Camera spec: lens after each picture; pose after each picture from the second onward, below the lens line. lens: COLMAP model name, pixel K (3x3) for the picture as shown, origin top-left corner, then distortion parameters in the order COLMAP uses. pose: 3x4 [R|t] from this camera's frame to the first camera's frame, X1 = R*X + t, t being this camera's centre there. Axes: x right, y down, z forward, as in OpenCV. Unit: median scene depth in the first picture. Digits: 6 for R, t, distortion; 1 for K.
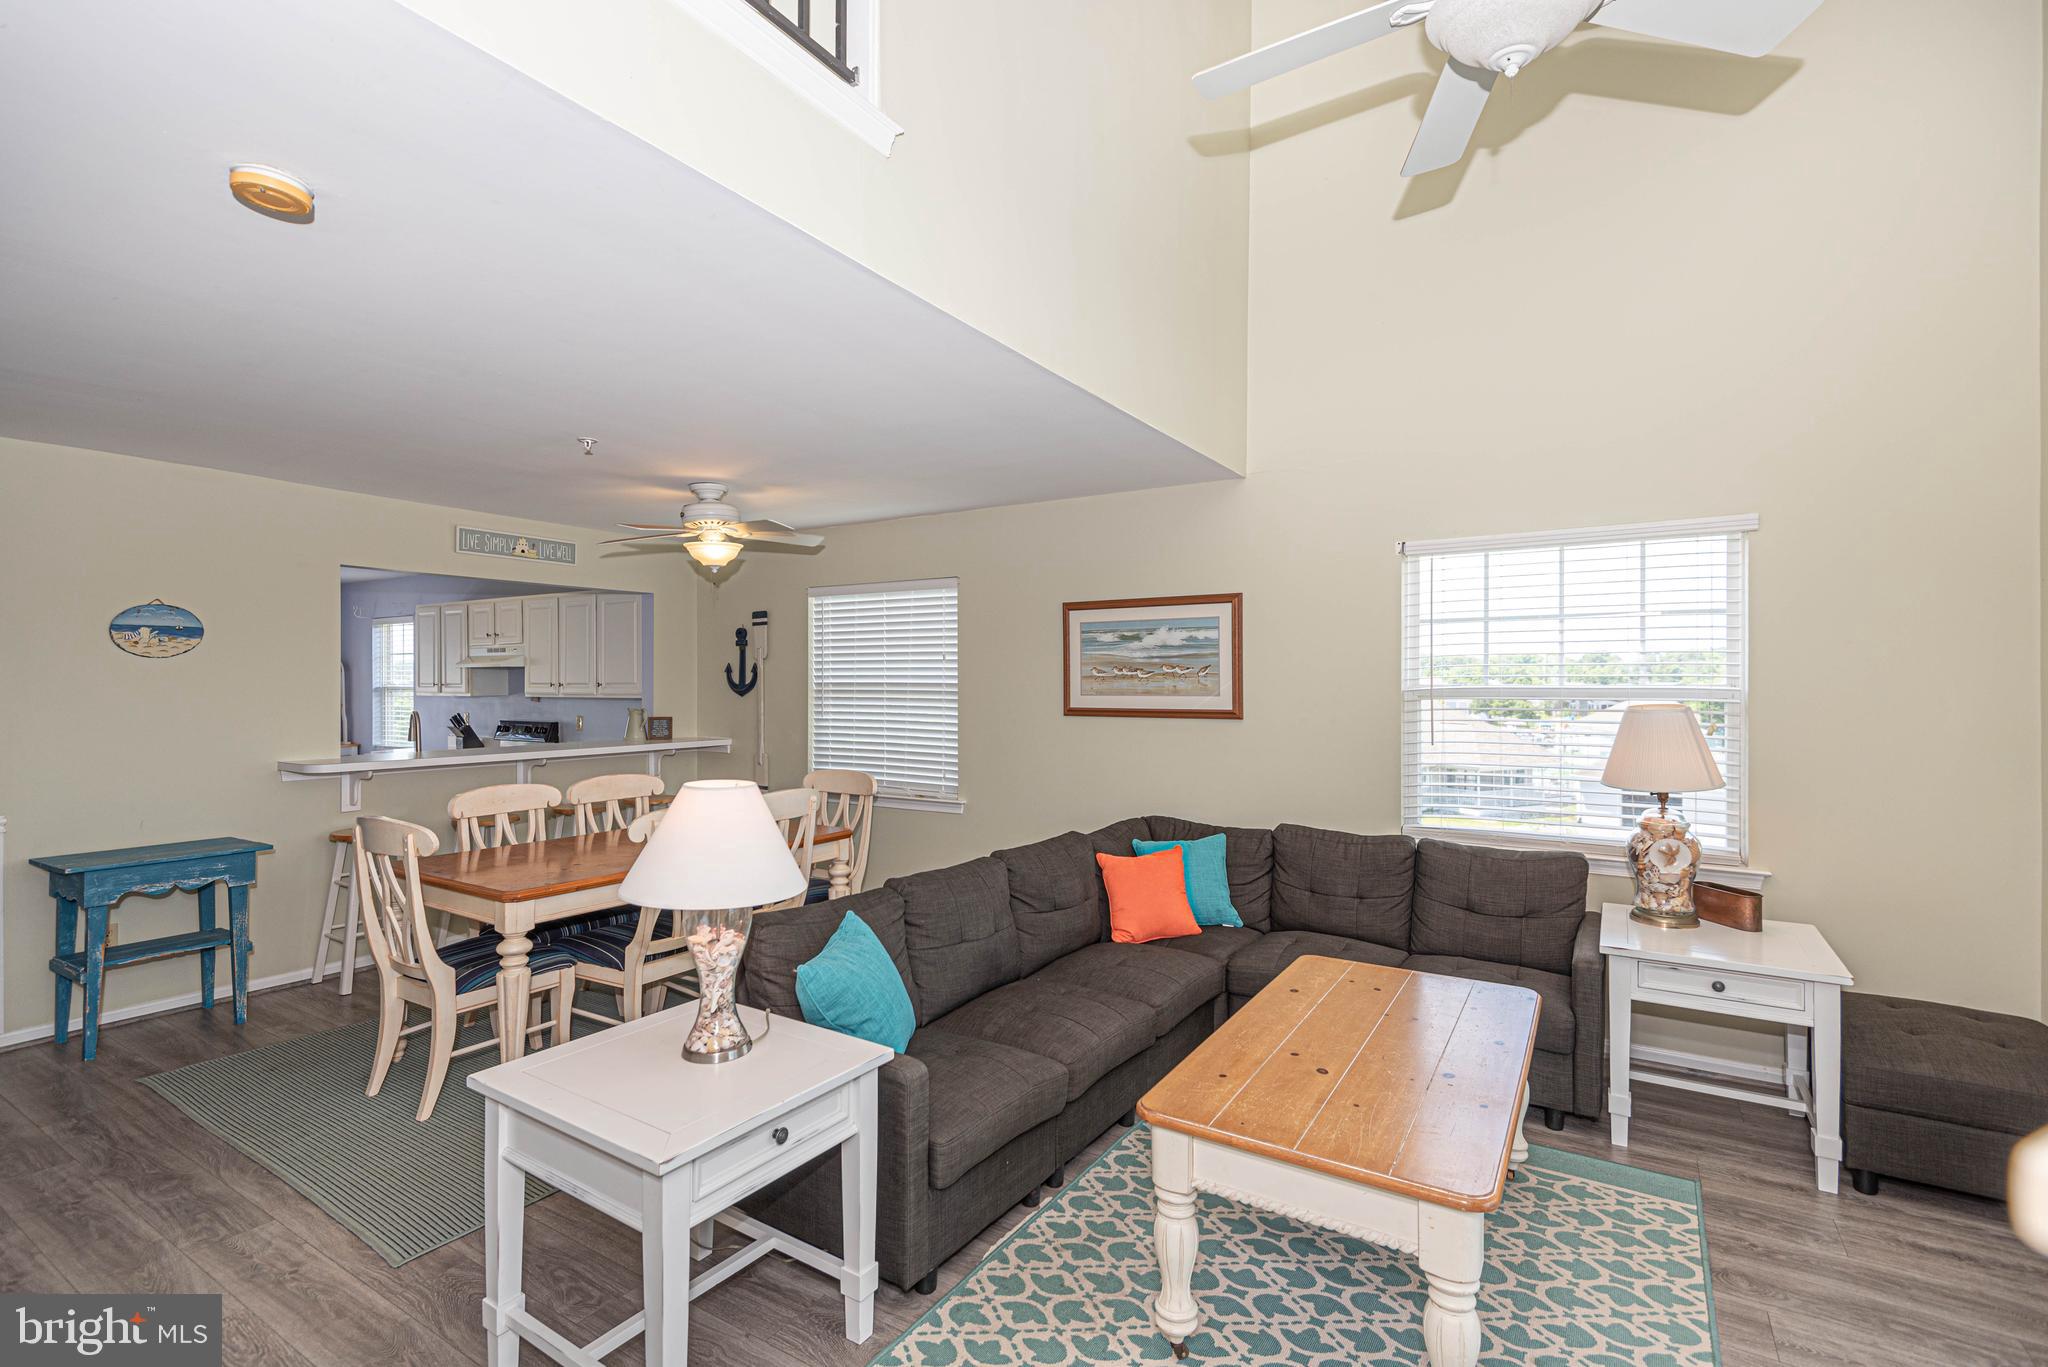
lens RADIAL K [[930.0, 0, 1026.2], [0, 930.0, 683.7], [0, 0, 1]] dist [0.001124, -0.006095]
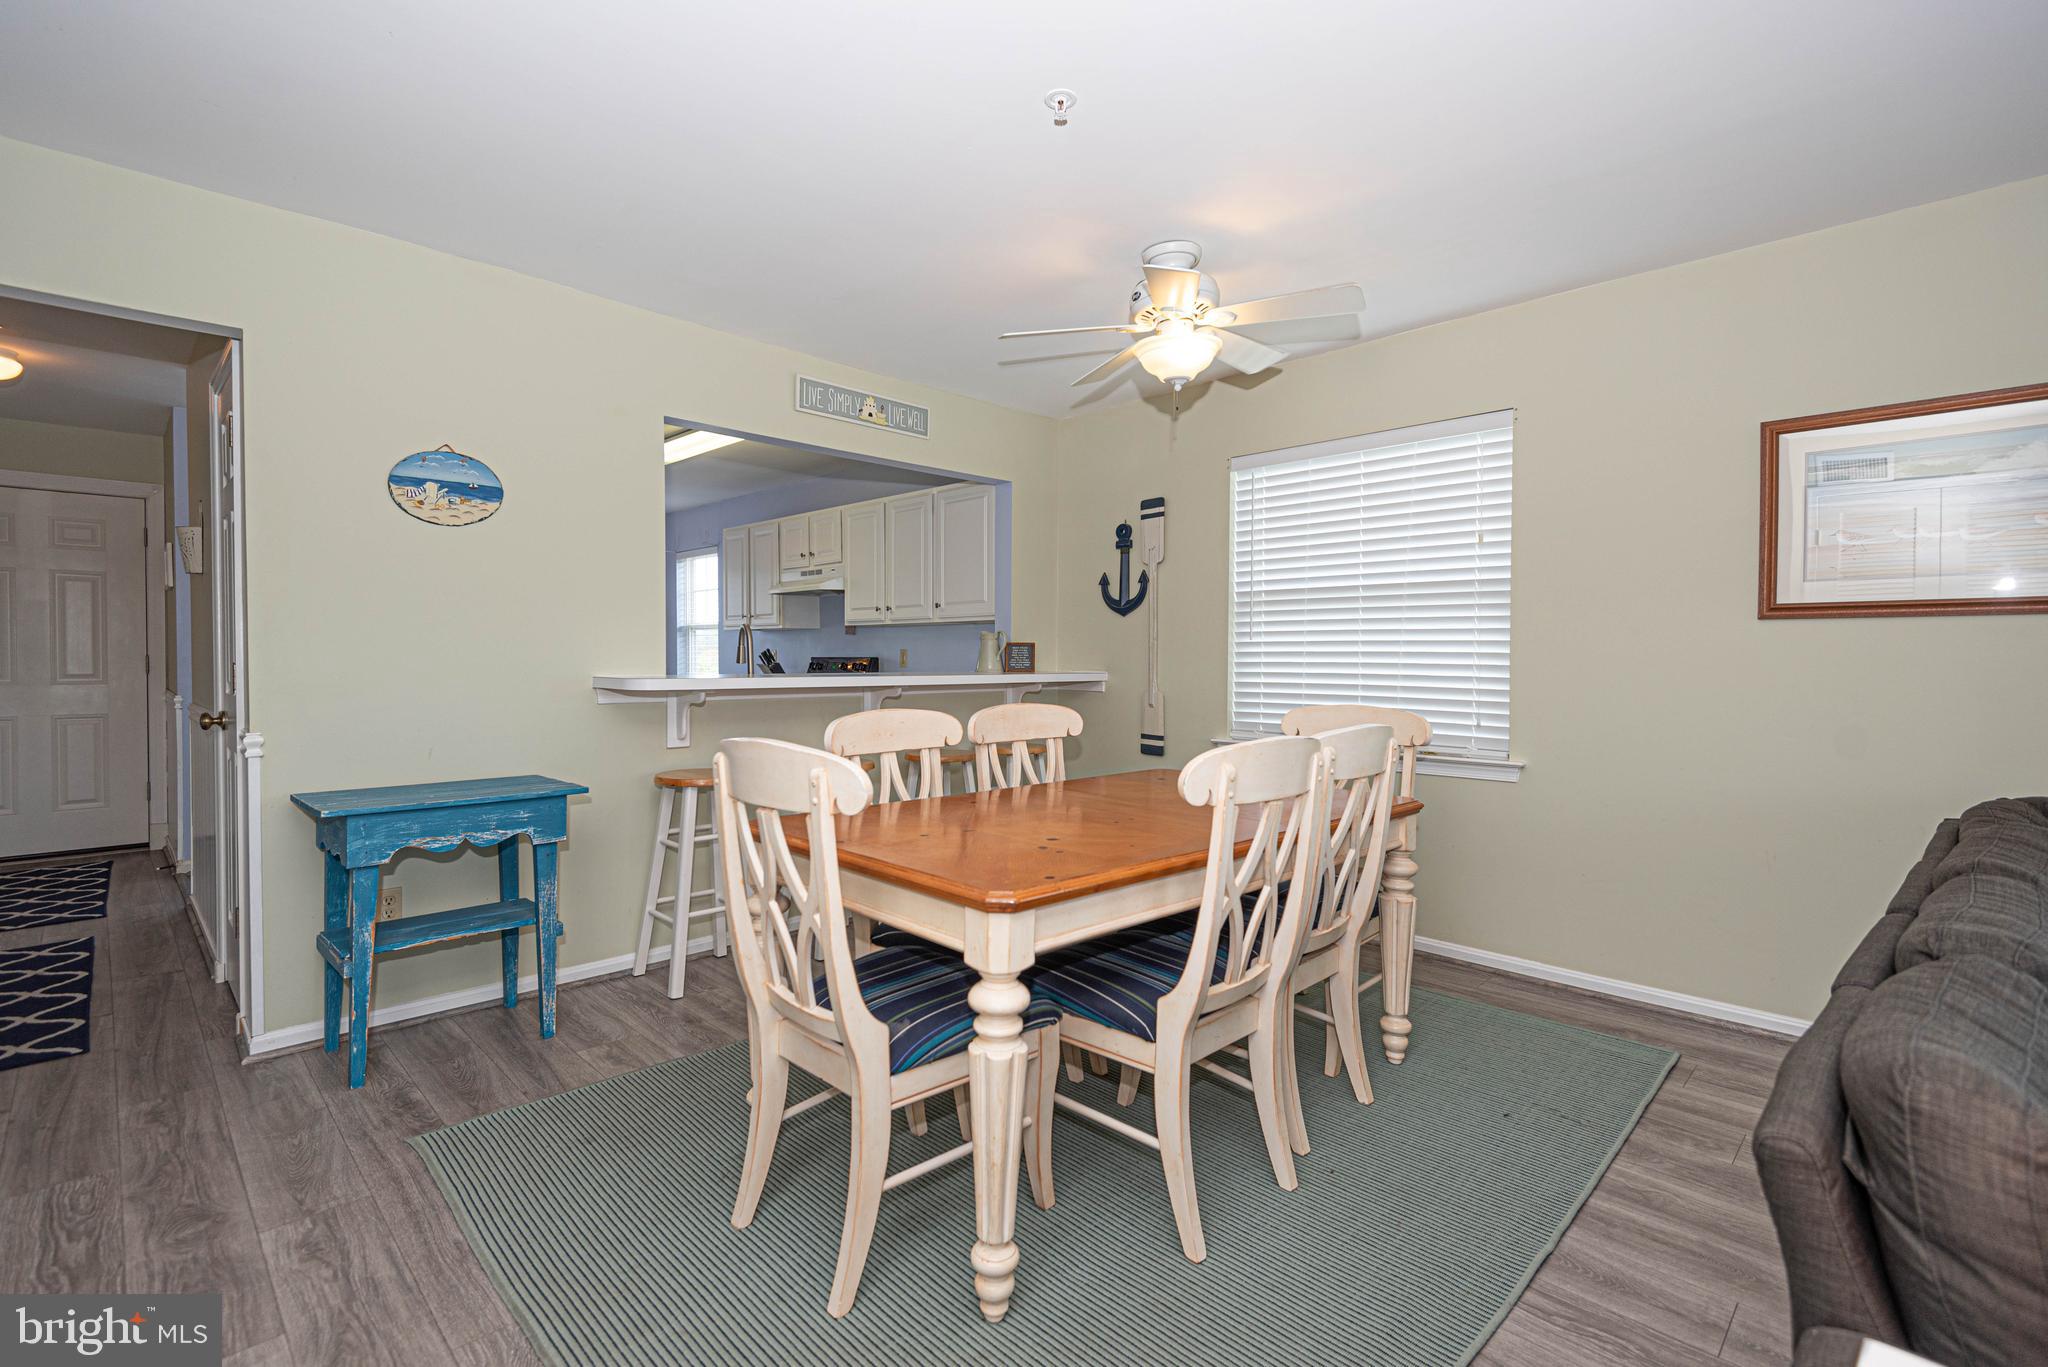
lens RADIAL K [[939.7, 0, 1030.4], [0, 939.7, 672.5], [0, 0, 1]] dist [0.035236, -0.025824]
pose [[0.971681, 0.010015, -0.236084, -0.302408], [-0.004965, 0.999746, 0.021976, 0.066049], [0.236245, -0.020181, 0.971484, 0.365569]]
